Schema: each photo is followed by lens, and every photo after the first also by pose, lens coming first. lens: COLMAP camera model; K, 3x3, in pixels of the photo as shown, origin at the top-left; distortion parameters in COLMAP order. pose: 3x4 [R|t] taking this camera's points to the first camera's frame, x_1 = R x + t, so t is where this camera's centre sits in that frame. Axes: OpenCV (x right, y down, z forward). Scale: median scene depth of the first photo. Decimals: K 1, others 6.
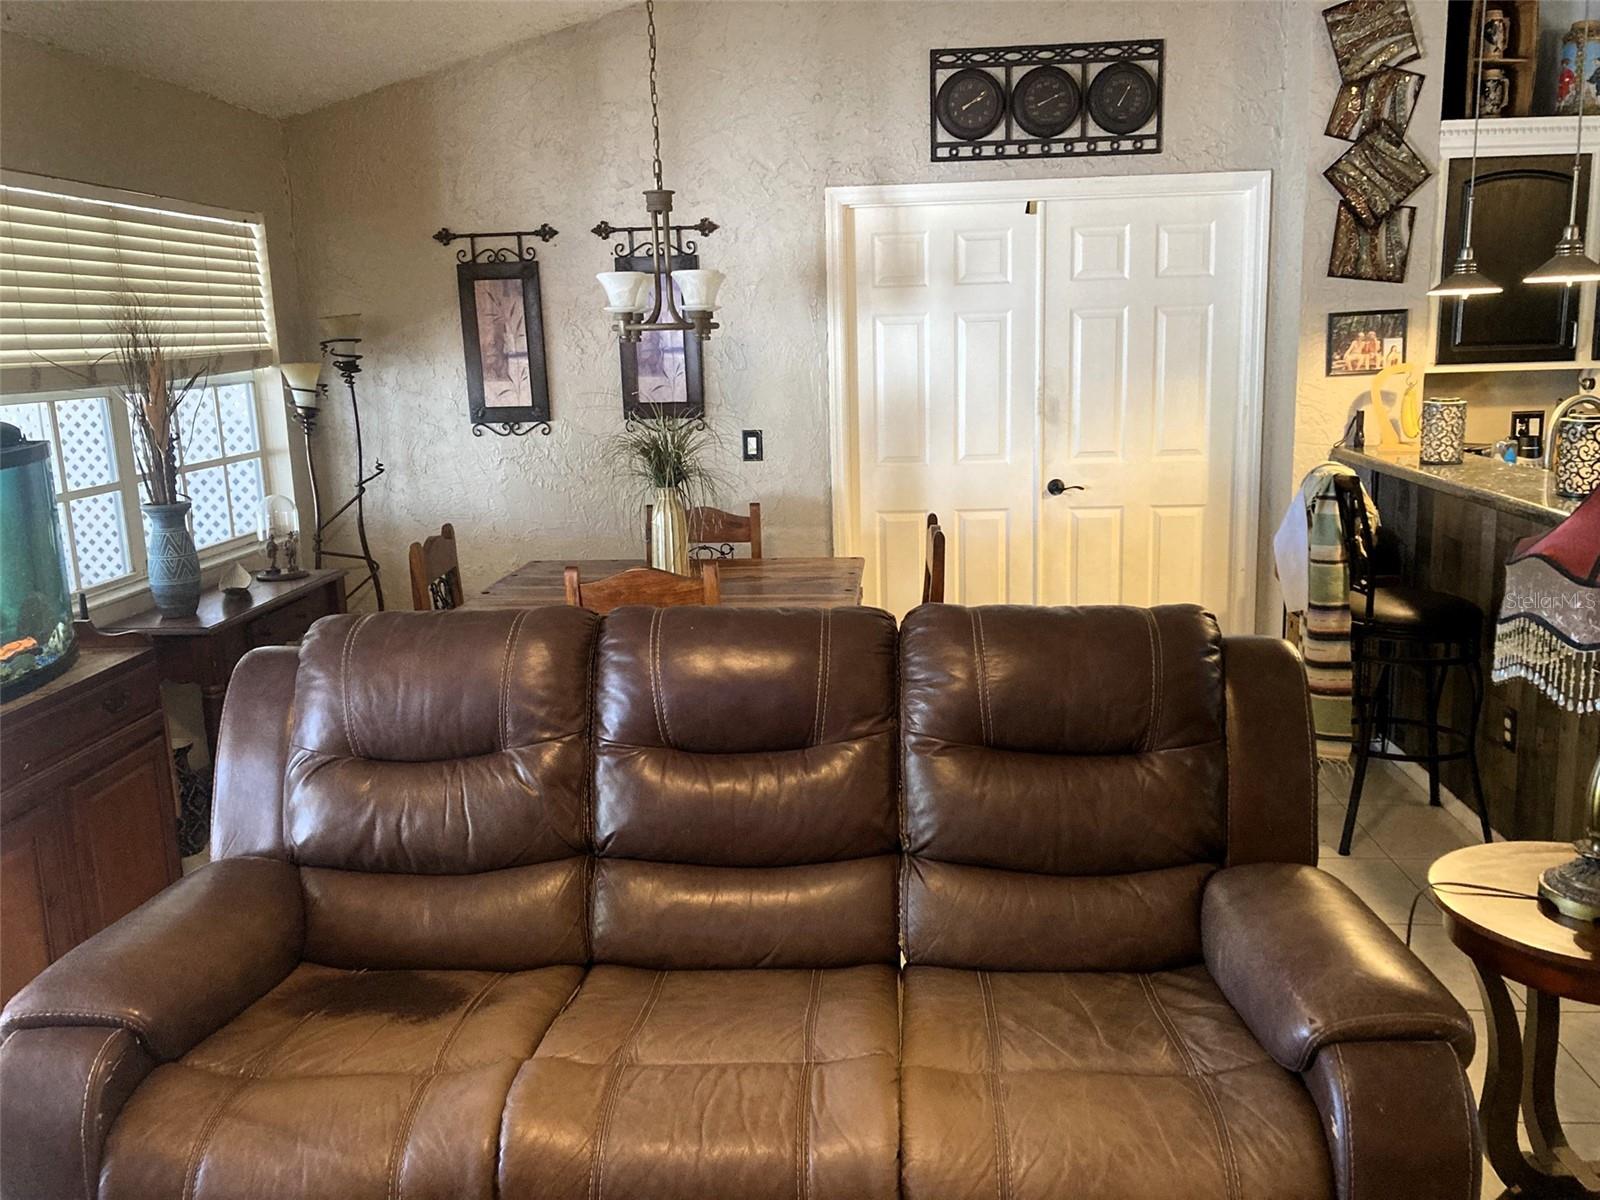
lens RADIAL K [[1283.2, 0, 810.5], [0, 1283.2, 595.8], [0, 0, 1]] dist [0.055780, -0.067137]
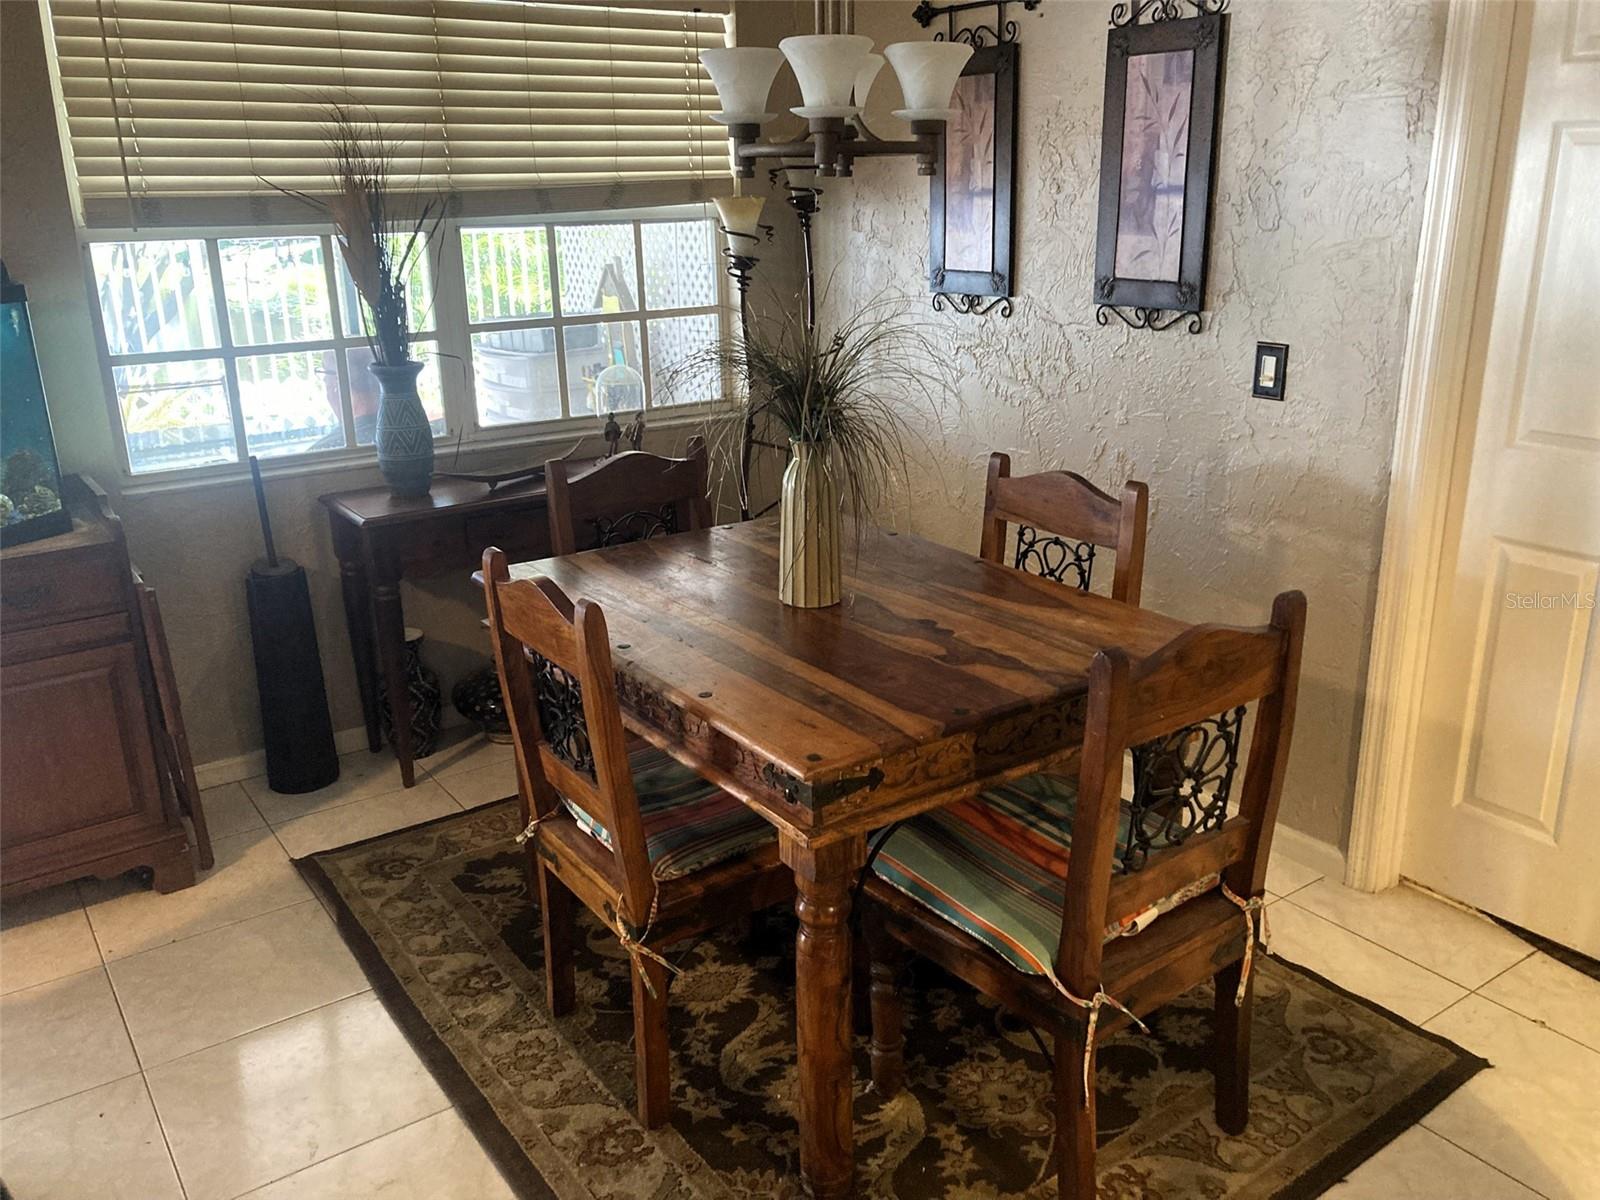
lens RADIAL K [[1304.5, 0, 798.3], [0, 1304.5, 595.0], [0, 0, 1]] dist [0.037733, -0.073586]
pose [[0.642943, 0.248262, -0.724562, 0.256301], [-0.158805, 0.968662, 0.190984, -0.100216], [0.749270, -0.007728, 0.662220, 0.482498]]
